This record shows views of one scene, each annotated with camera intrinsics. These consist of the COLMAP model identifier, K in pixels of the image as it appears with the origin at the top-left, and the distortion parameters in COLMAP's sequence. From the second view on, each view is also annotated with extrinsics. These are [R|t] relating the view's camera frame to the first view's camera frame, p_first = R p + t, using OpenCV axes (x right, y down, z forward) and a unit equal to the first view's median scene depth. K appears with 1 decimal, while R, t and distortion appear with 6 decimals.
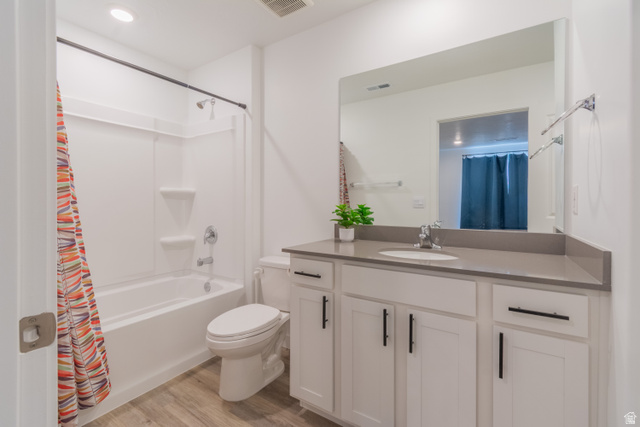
lens RADIAL K [[295.4, 0, 314.6], [0, 295.4, 213.6], [0, 0, 1]] dist [-0.048121, -0.001308]
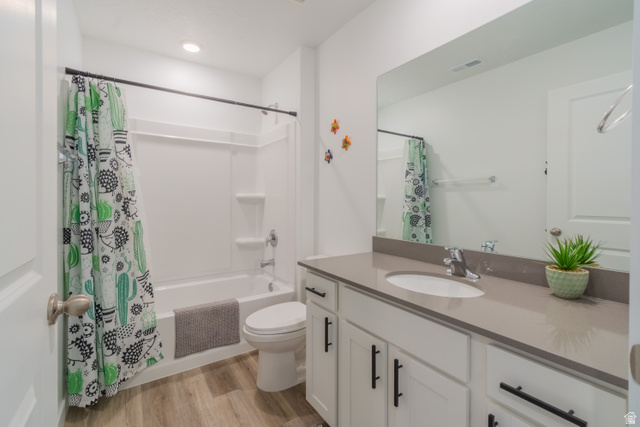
lens RADIAL K [[295.4, 0, 320.2], [0, 295.4, 211.0], [0, 0, 1]] dist [-0.048121, -0.001308]
pose [[0.923136, -0.001568, -0.384471, 0.216032], [0.008597, 0.999826, 0.016565, -0.042636], [0.384378, -0.018598, 0.922988, 0.081593]]
